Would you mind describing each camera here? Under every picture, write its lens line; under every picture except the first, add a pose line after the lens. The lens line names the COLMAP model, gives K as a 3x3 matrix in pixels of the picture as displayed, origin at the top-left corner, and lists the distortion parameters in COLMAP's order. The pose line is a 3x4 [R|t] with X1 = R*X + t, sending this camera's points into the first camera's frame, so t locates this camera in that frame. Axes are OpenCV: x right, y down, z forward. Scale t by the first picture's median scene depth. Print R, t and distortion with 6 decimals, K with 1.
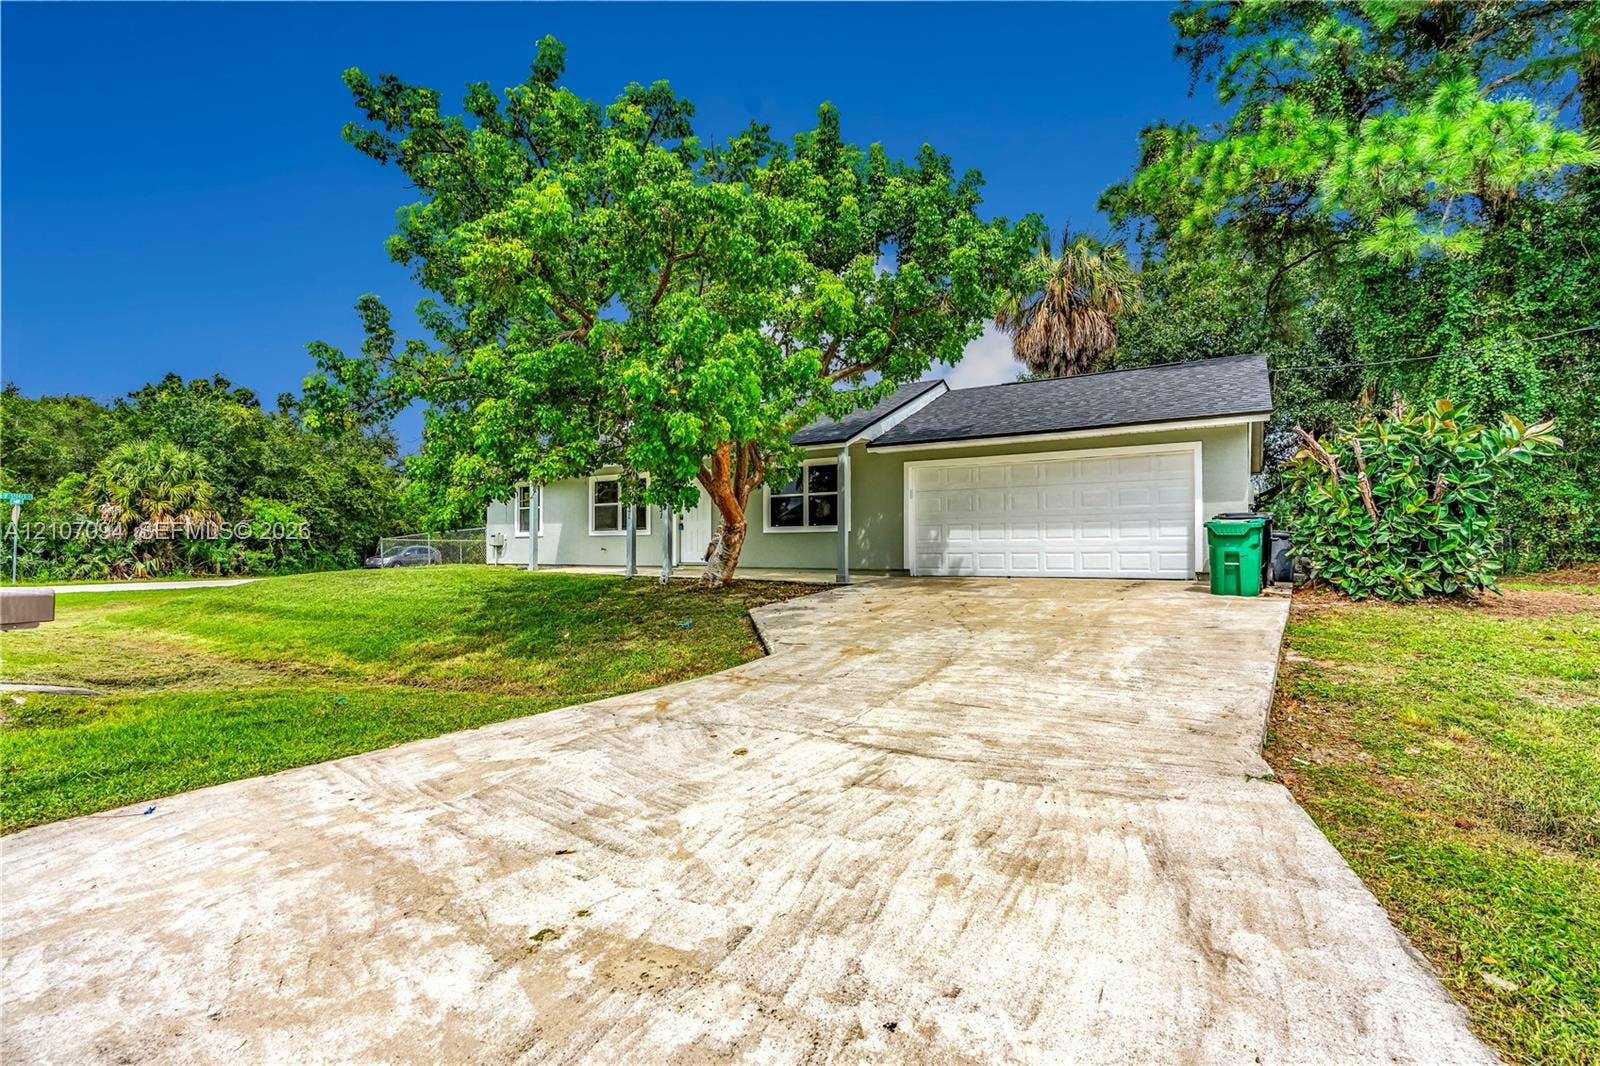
lens RADIAL K [[731.4, 0, 801.2], [0, 731.4, 547.5], [0, 0, 1]] dist [-0.000570, 0.000078]
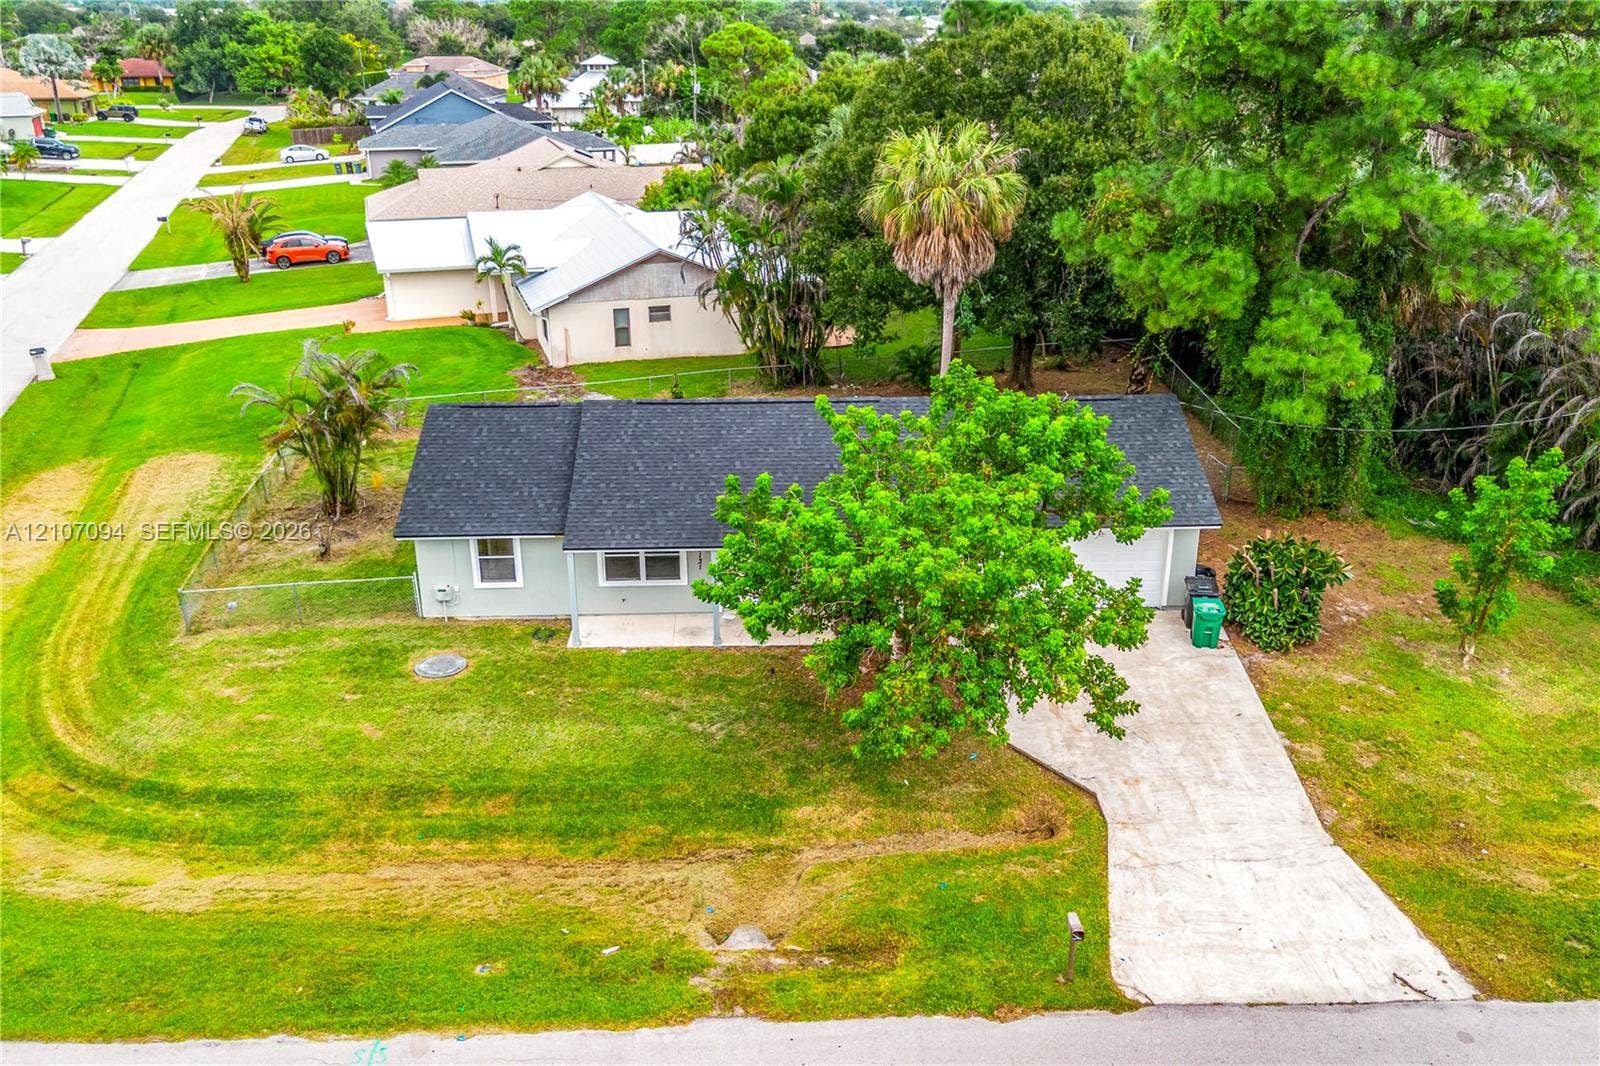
lens RADIAL K [[1343.8, 0, 805.2], [0, 1343.8, 535.2], [0, 0, 1]] dist [0.071305, -0.077050]
pose [[0.838236, -0.203416, 0.505947, -1.889498], [0.000969, 0.928373, 0.371647, -1.463282], [-0.545307, -0.311038, 0.778393, -0.954978]]
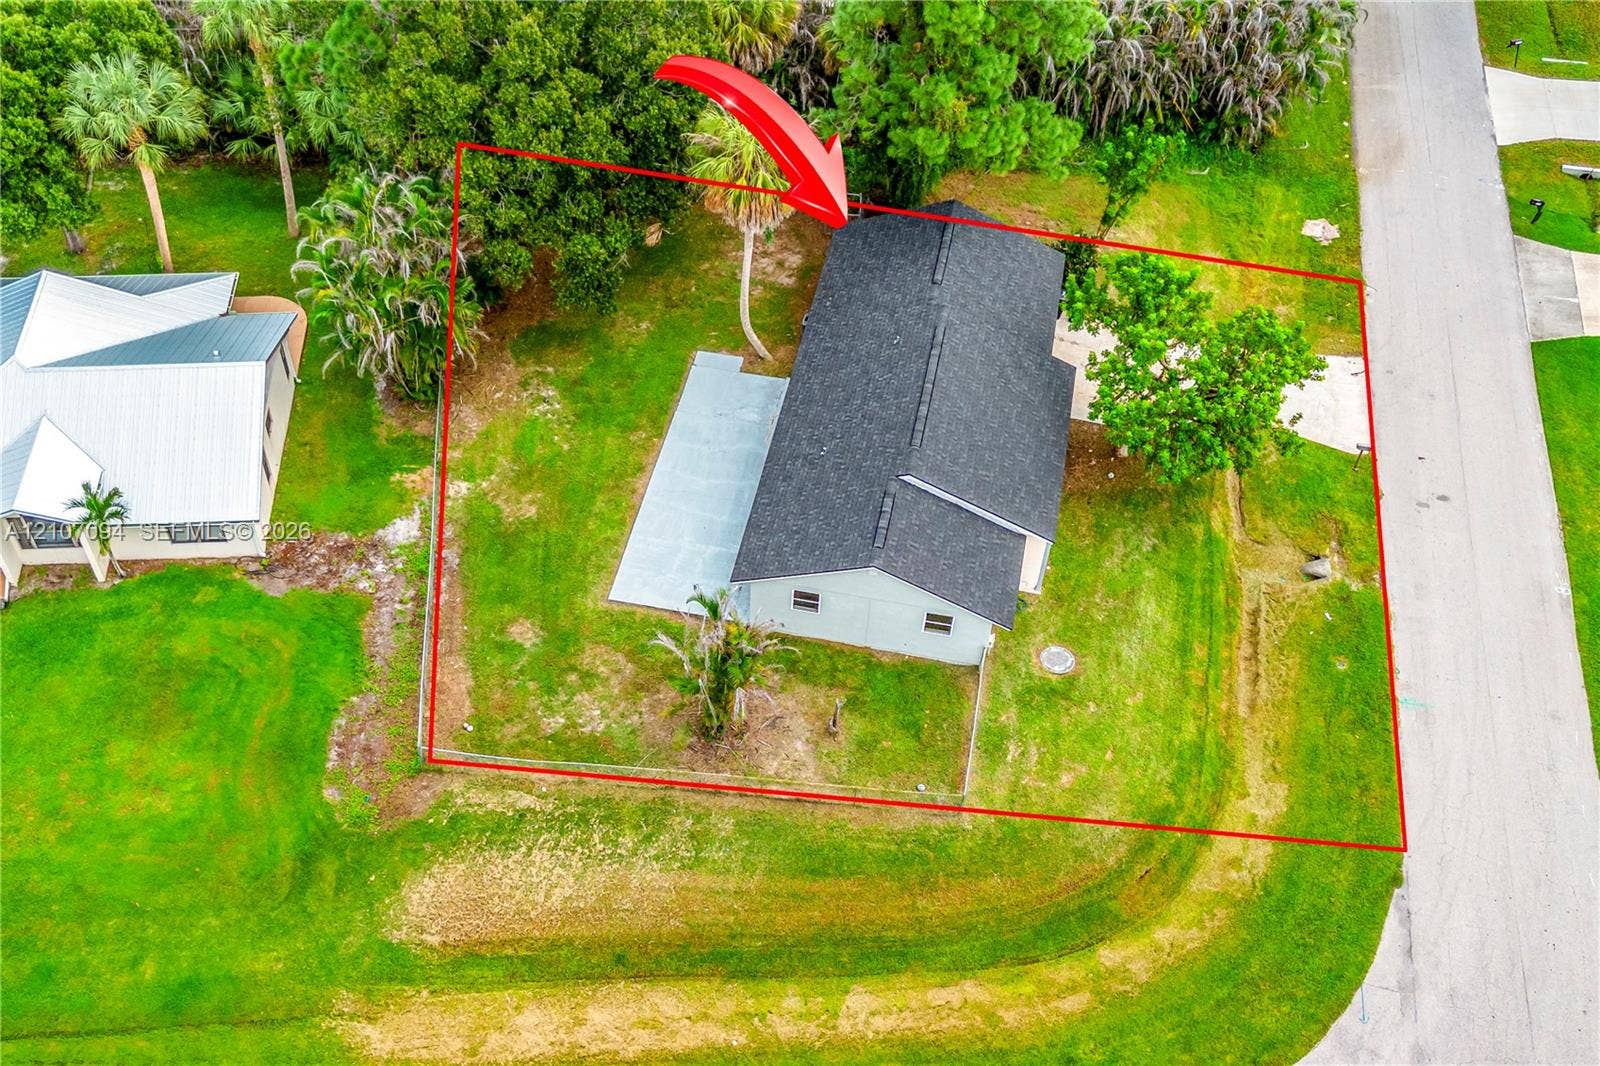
lens RADIAL K [[1565.3, 0, 697.4], [0, 1565.3, 607.9], [0, 0, 1]] dist [0.073713, -0.138162]
pose [[-0.316046, -0.718859, 0.619158, -3.921284], [-0.001862, 0.653077, 0.757289, -4.242289], [-0.948742, 0.238186, -0.207741, 4.321803]]
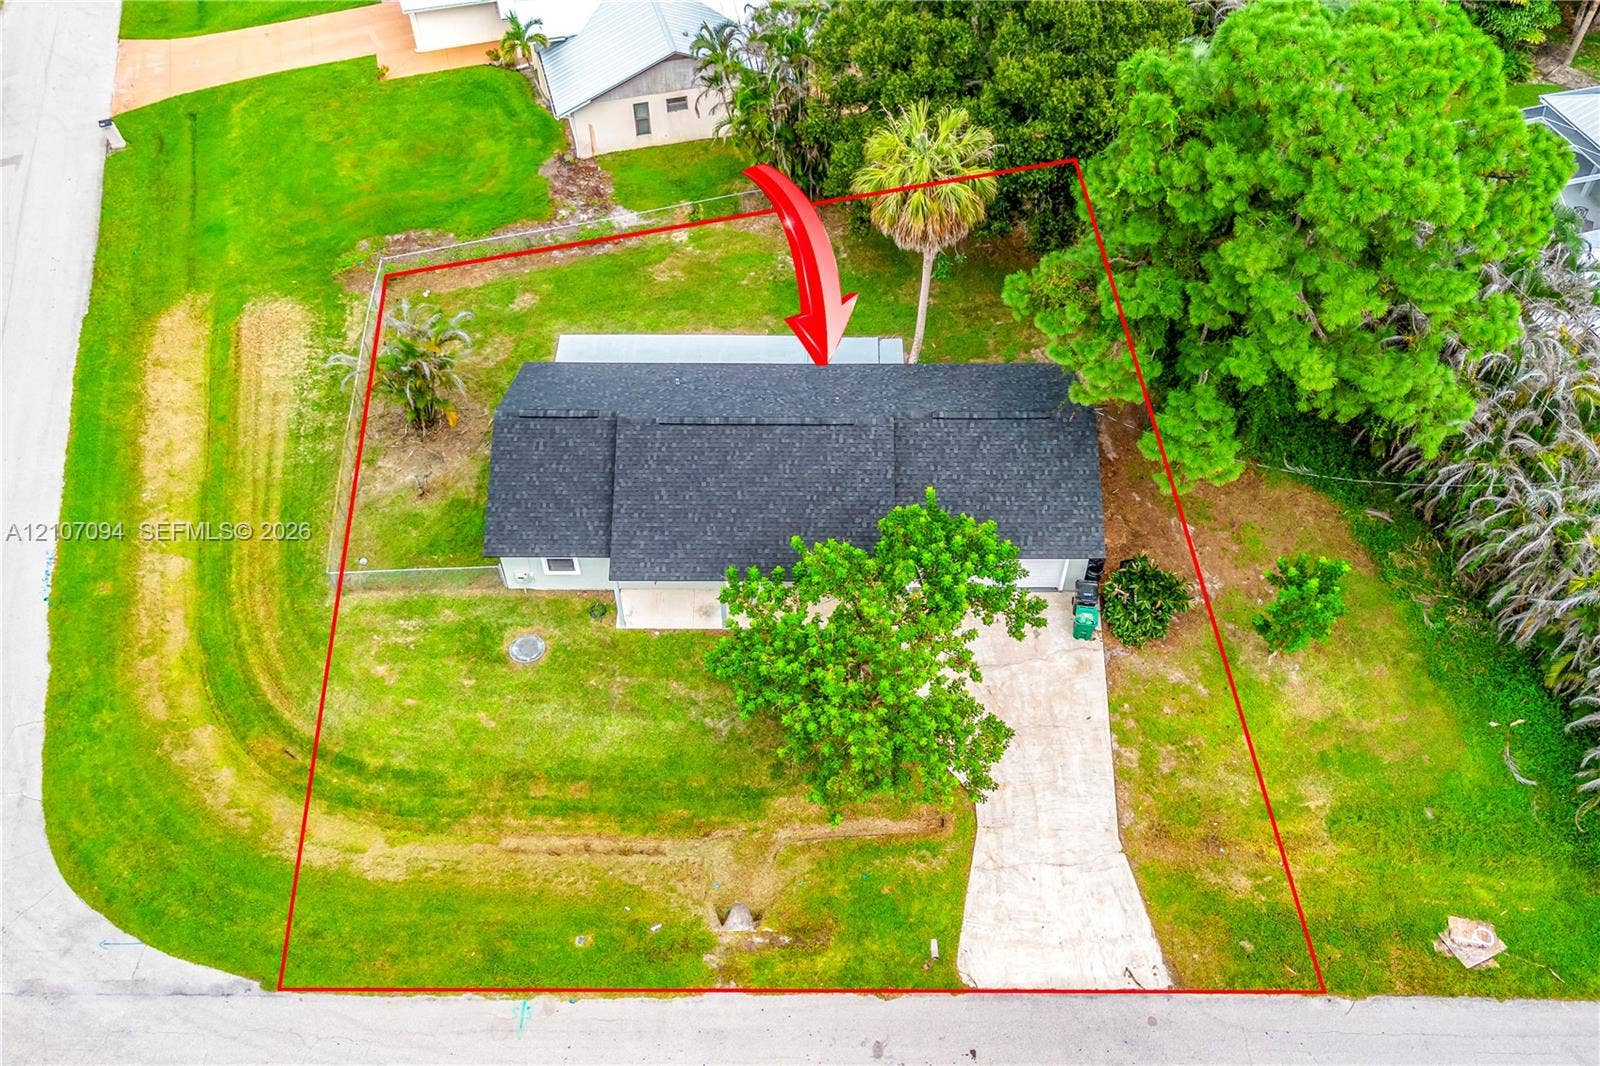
lens RADIAL K [[1343.7, 0, 805.0], [0, 1343.7, 529.1], [0, 0, 1]] dist [0.092387, -0.143205]
pose [[0.856455, -0.391063, 0.336978, -1.609071], [0.001836, 0.655083, 0.755555, -3.692342], [-0.516218, -0.646480, 0.561767, -0.811107]]
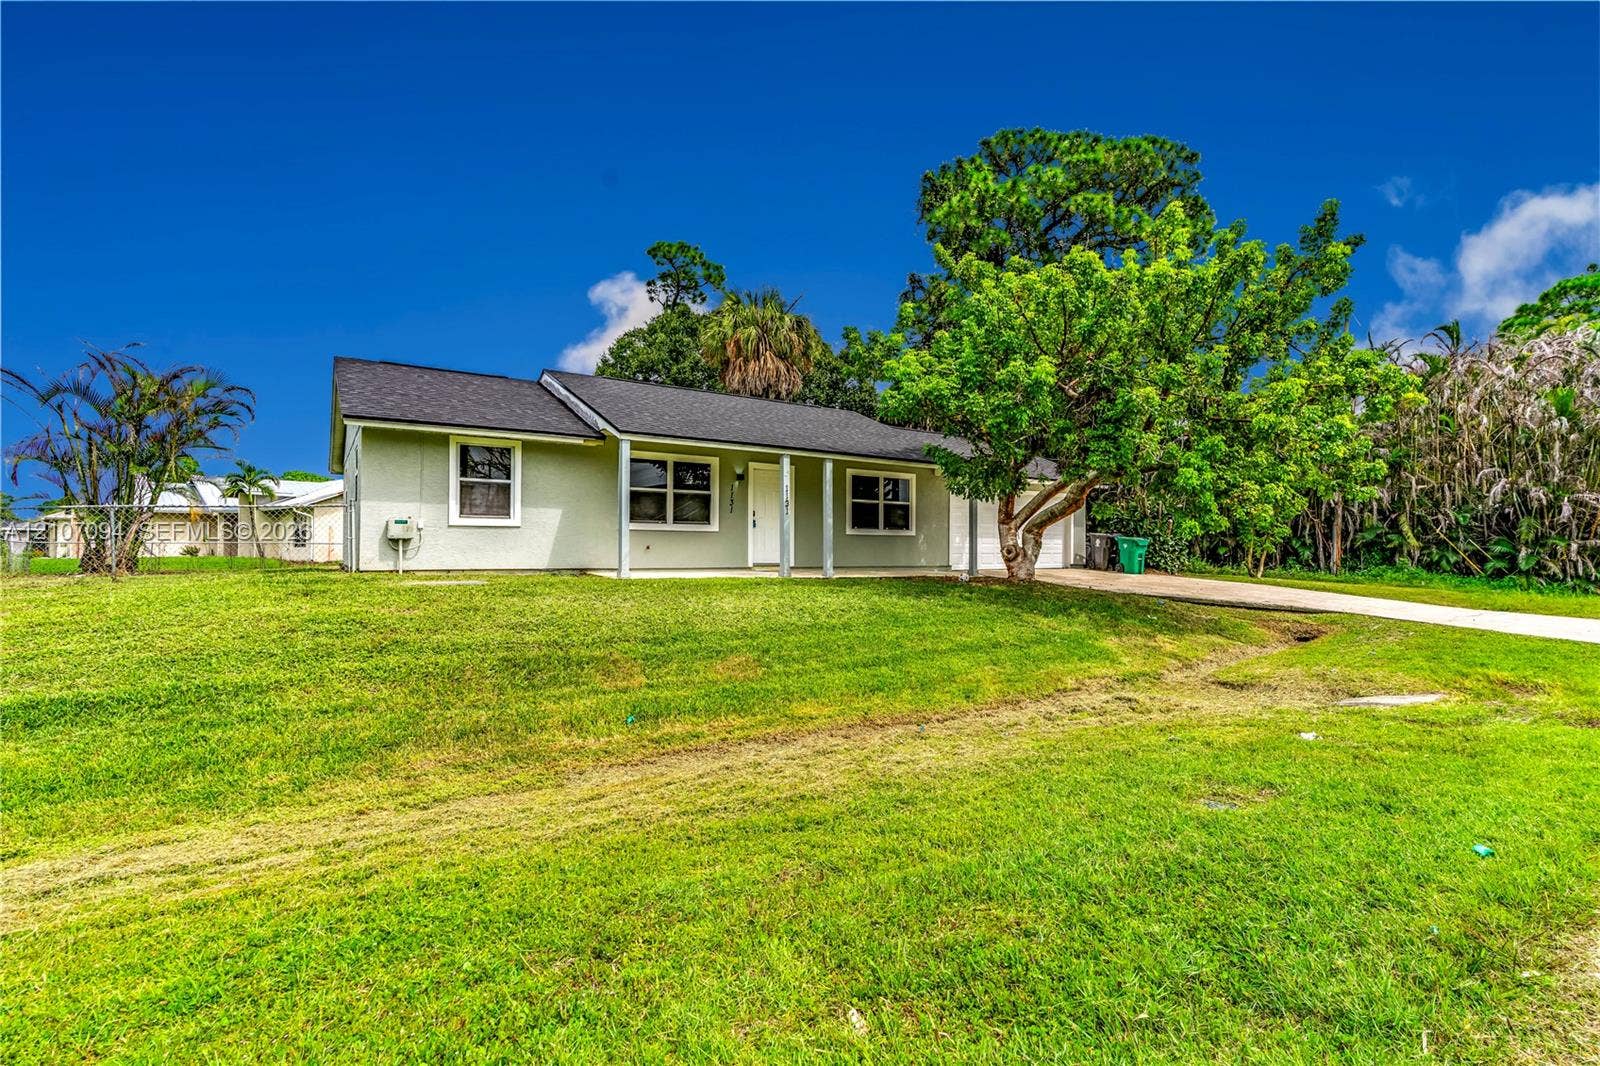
lens RADIAL K [[739.7, 0, 801.2], [0, 739.7, 538.2], [0, 0, 1]] dist [-0.025412, 0.014324]
pose [[0.417565, 0.021345, 0.908396, -1.814768], [-0.009088, 0.999772, -0.019314, 0.012461], [-0.908602, -0.000191, 0.417664, 1.057415]]
